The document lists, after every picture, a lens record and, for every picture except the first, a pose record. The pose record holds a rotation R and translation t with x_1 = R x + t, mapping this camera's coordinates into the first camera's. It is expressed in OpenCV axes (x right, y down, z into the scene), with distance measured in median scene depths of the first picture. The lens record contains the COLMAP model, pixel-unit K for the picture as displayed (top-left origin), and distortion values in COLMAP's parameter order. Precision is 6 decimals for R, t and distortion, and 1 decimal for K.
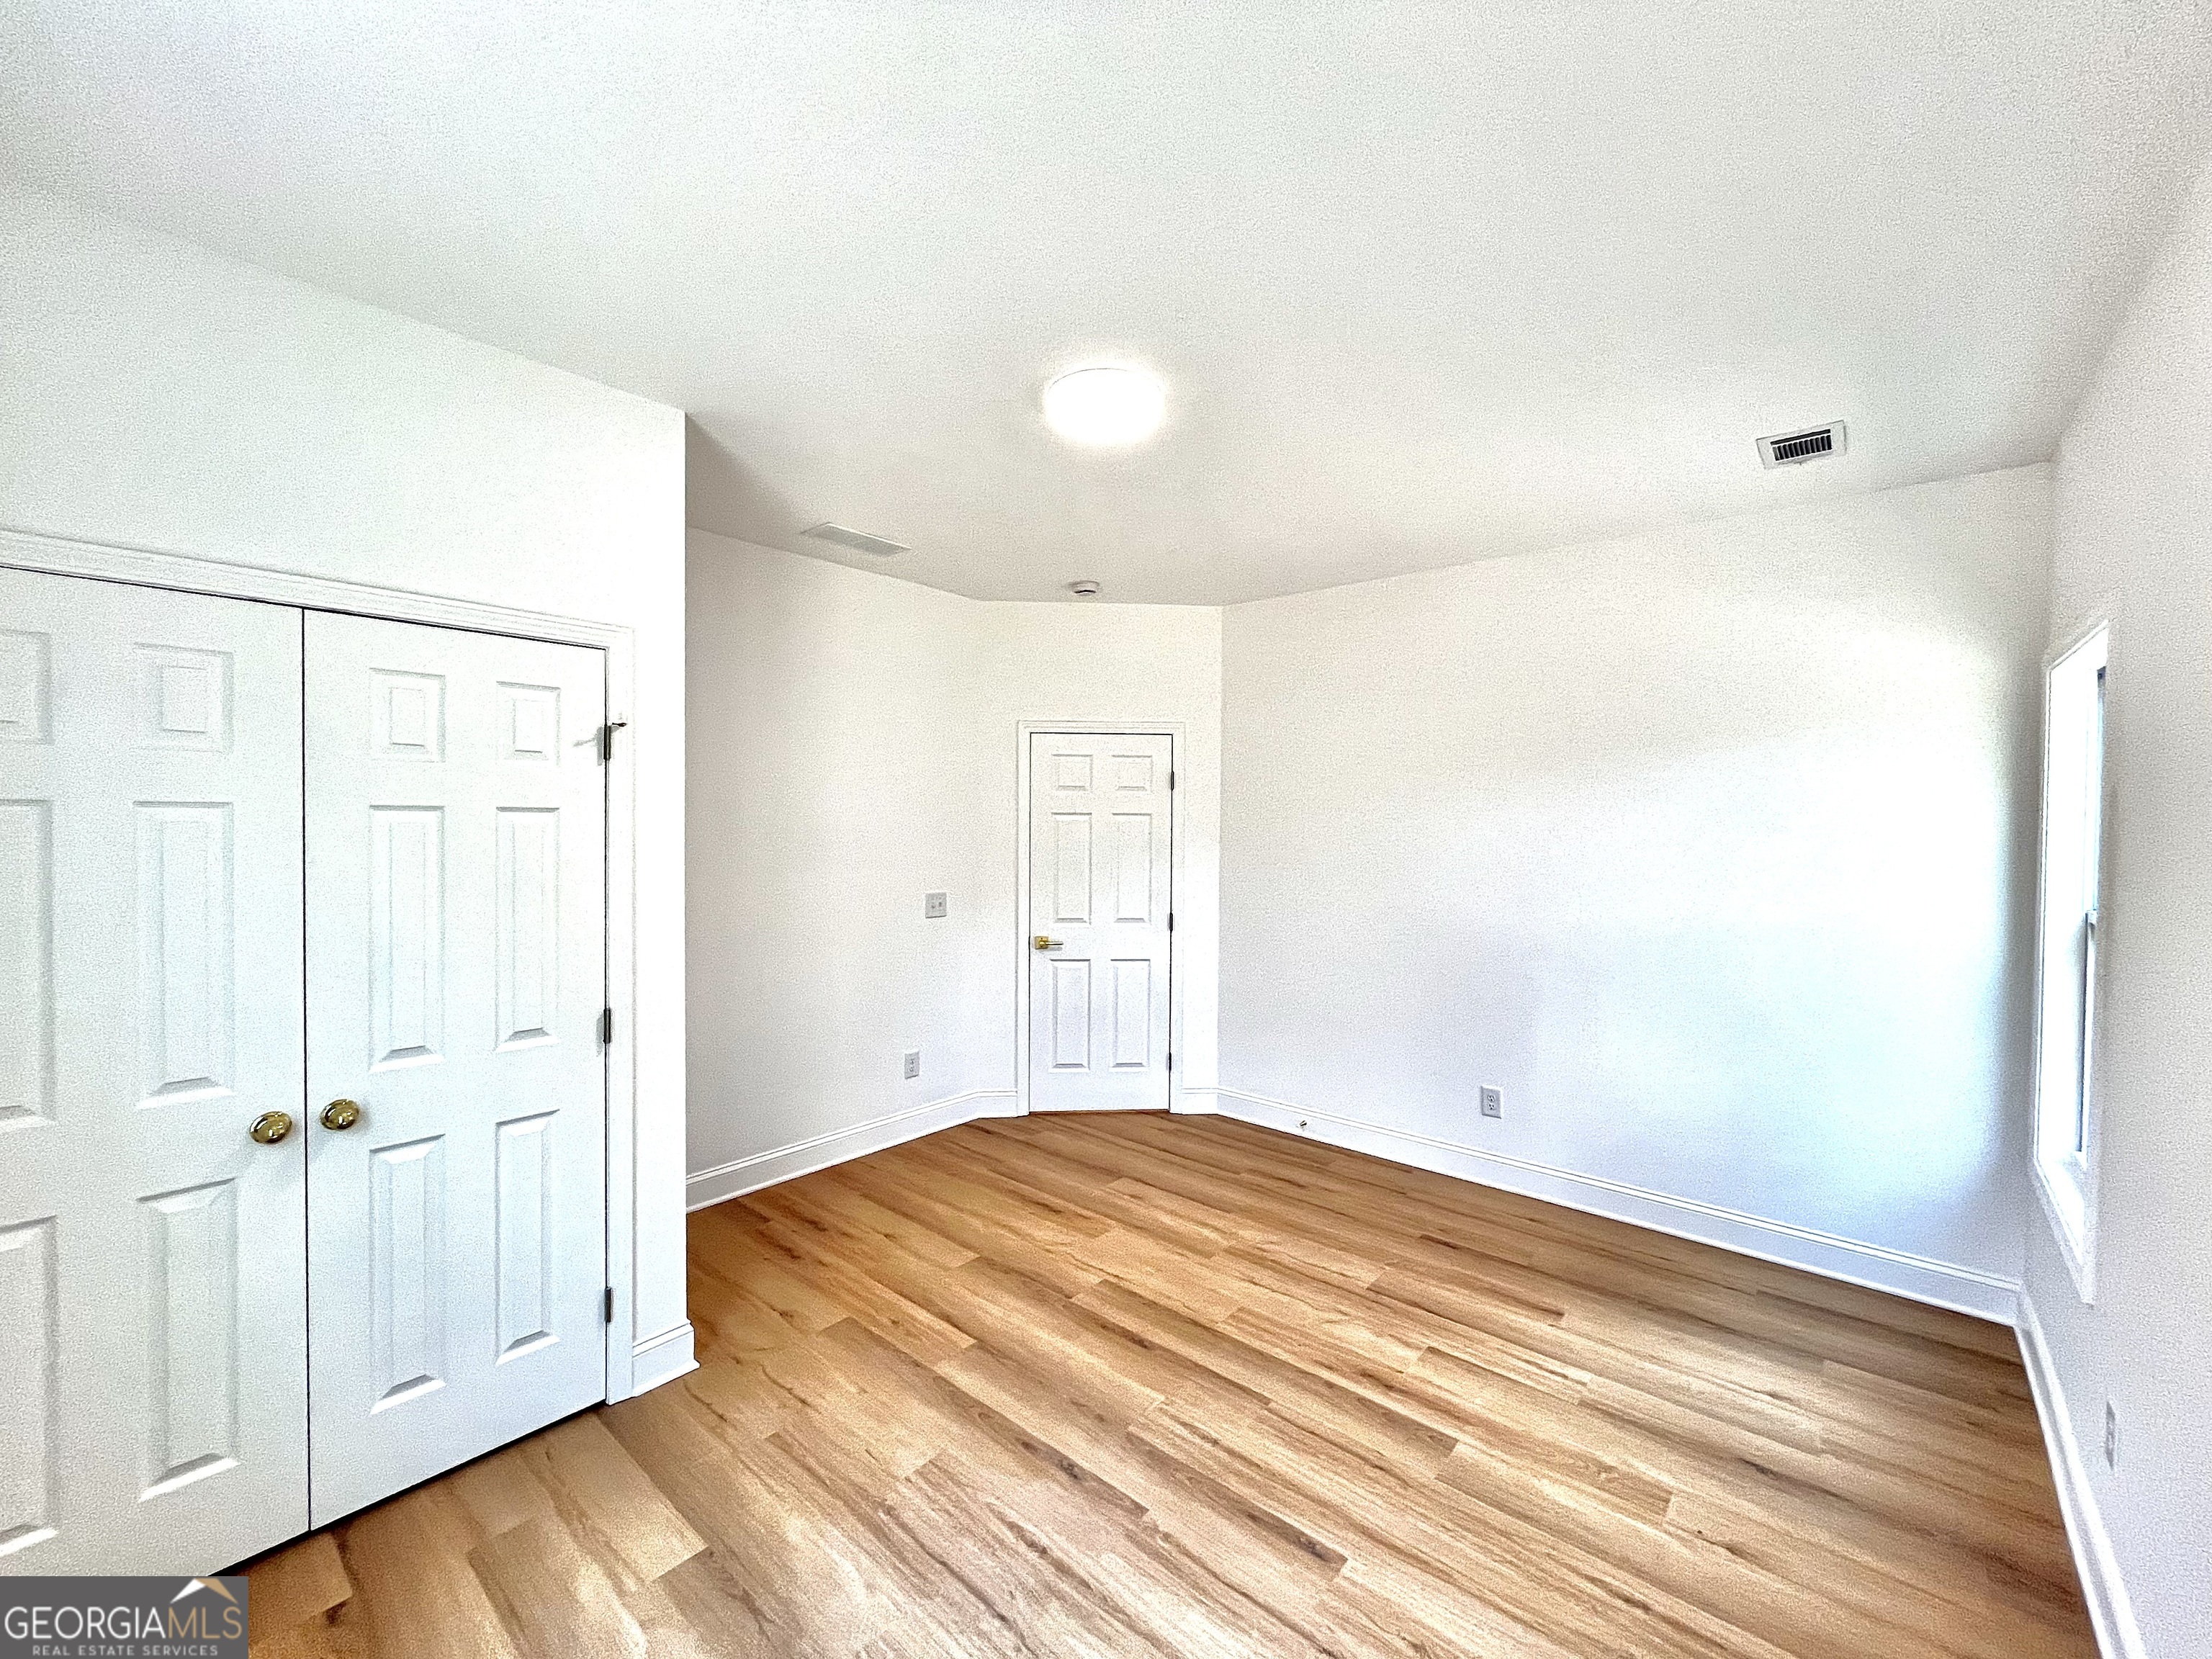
lens RADIAL K [[892.3, 0, 1101.9], [0, 892.3, 830.5], [0, 0, 1]] dist [-0.002462, -0.000487]
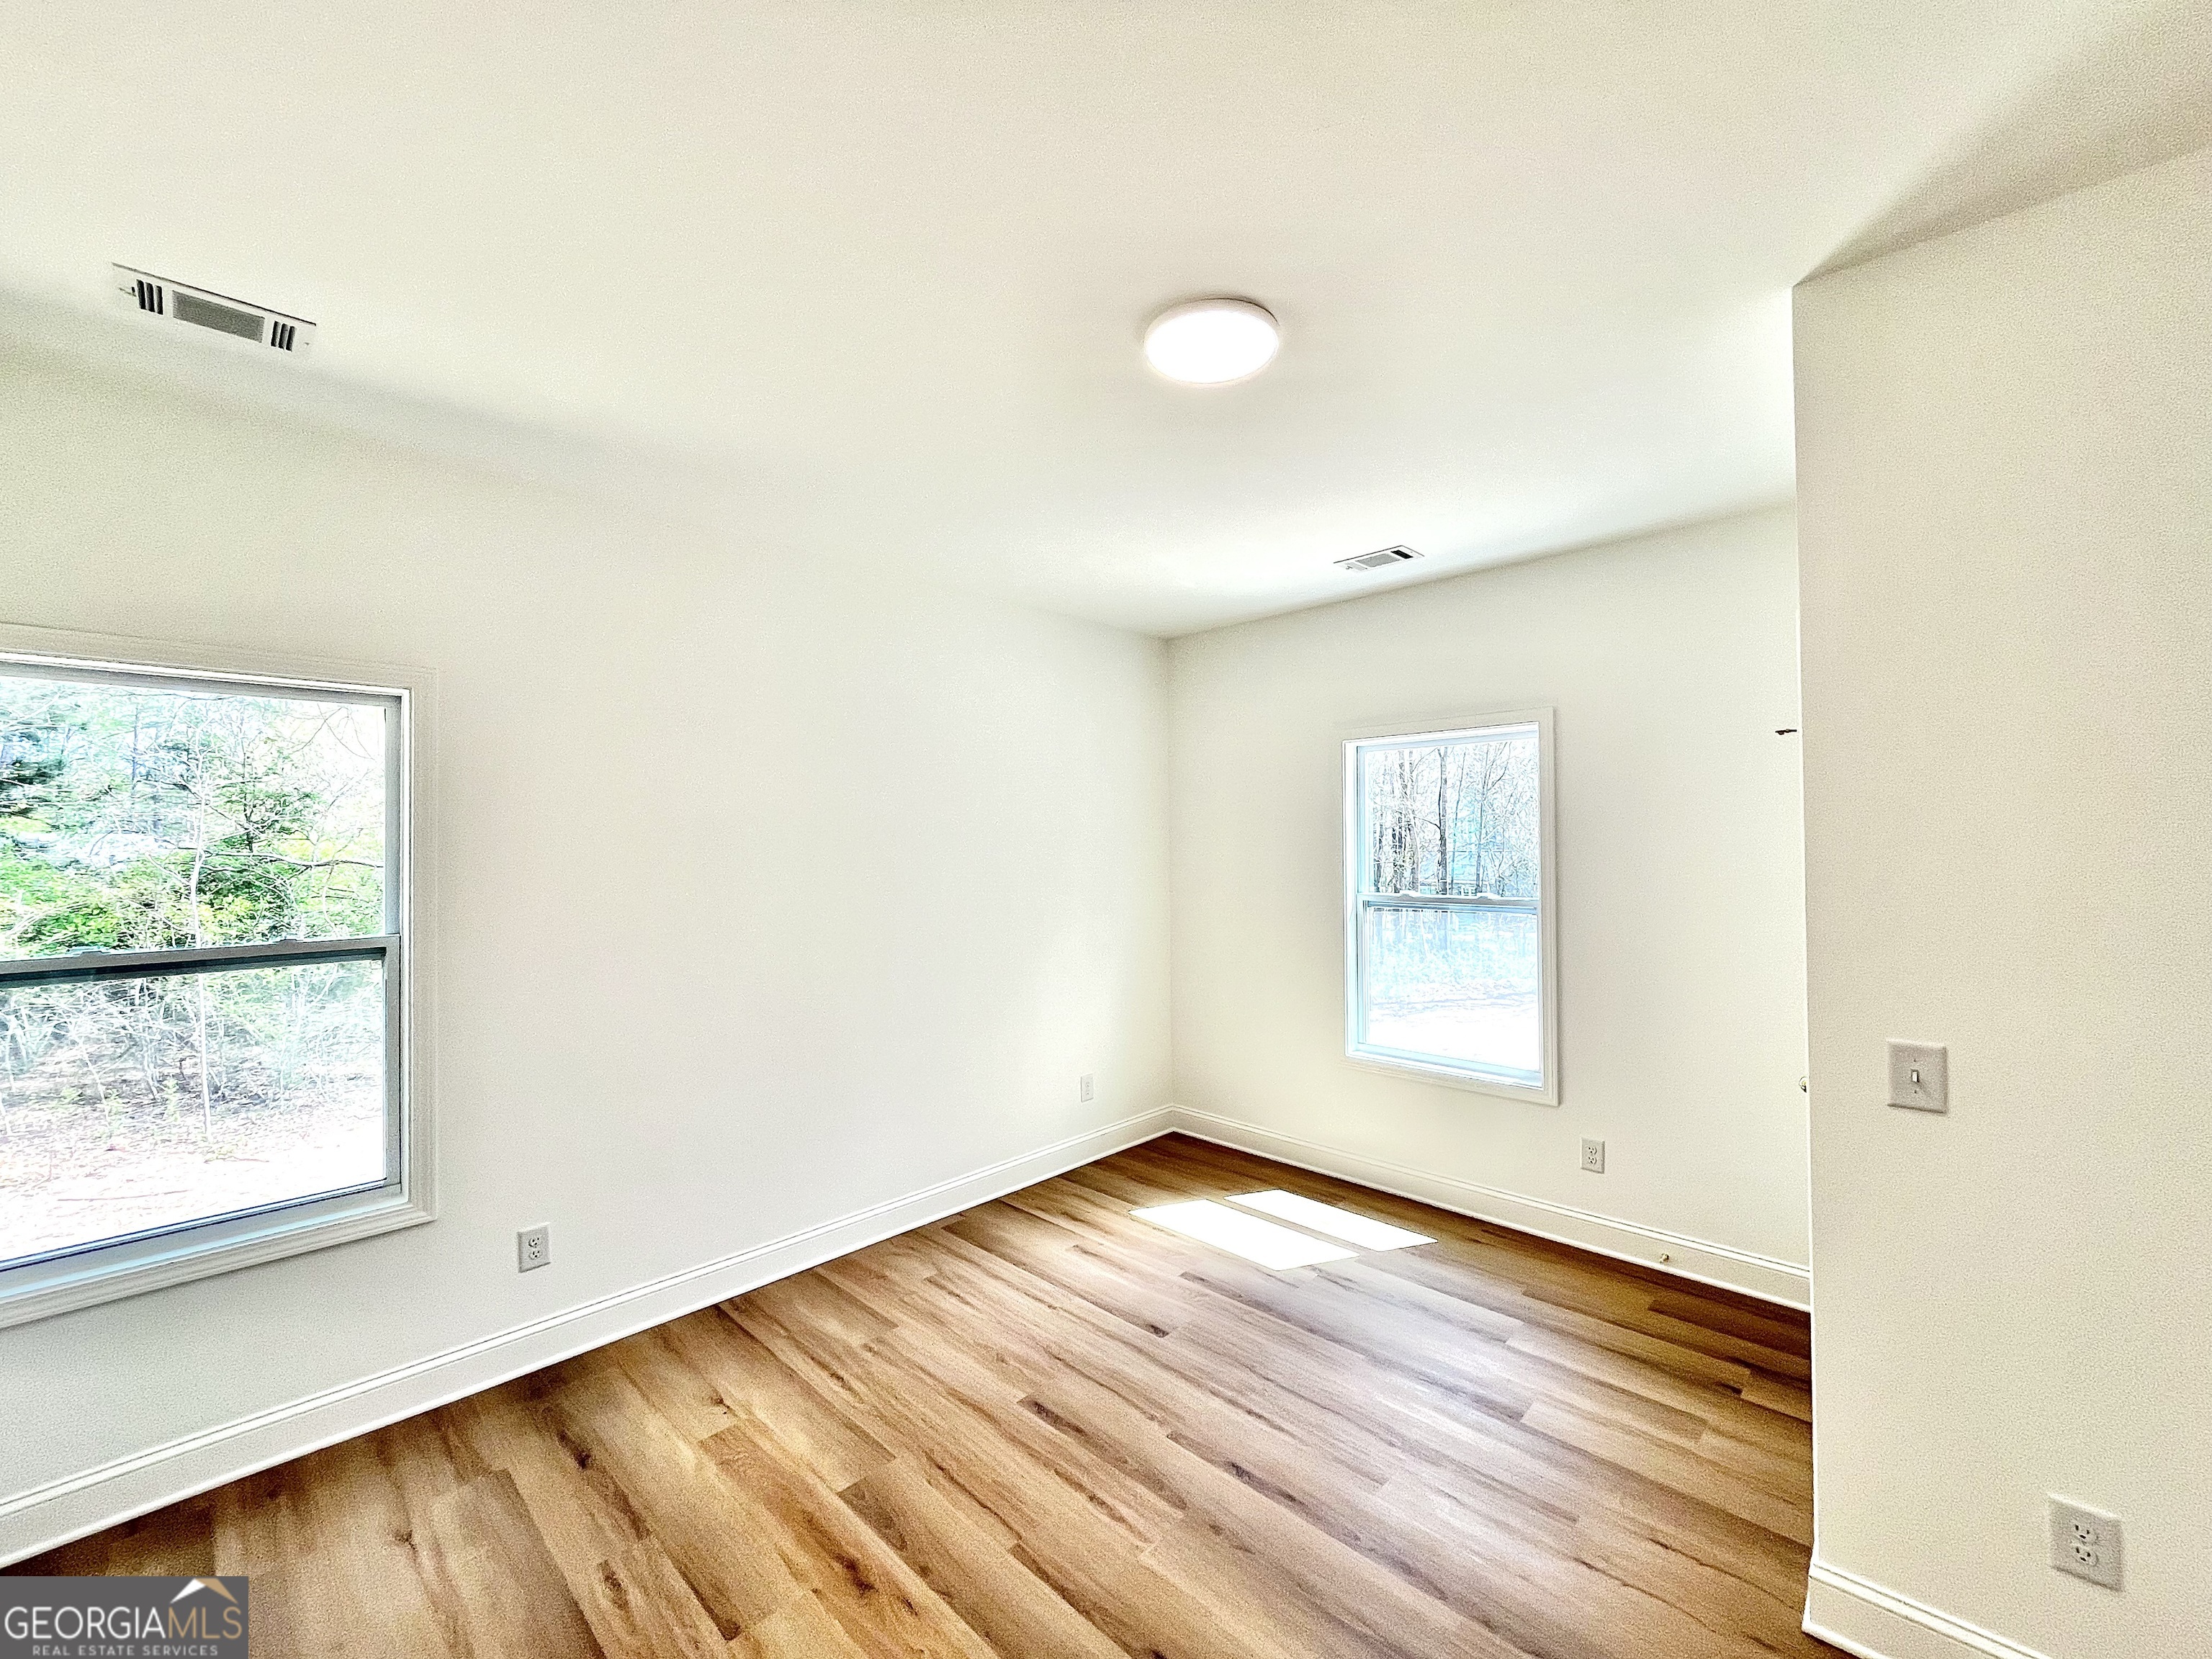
lens RADIAL K [[892.3, 0, 1101.9], [0, 892.3, 830.5], [0, 0, 1]] dist [-0.002462, -0.000487]
pose [[-0.998333, 0.002420, 0.057671, 0.061291], [0.002820, 0.999973, 0.006850, -0.033517], [-0.057653, 0.007001, -0.998312, 1.986703]]
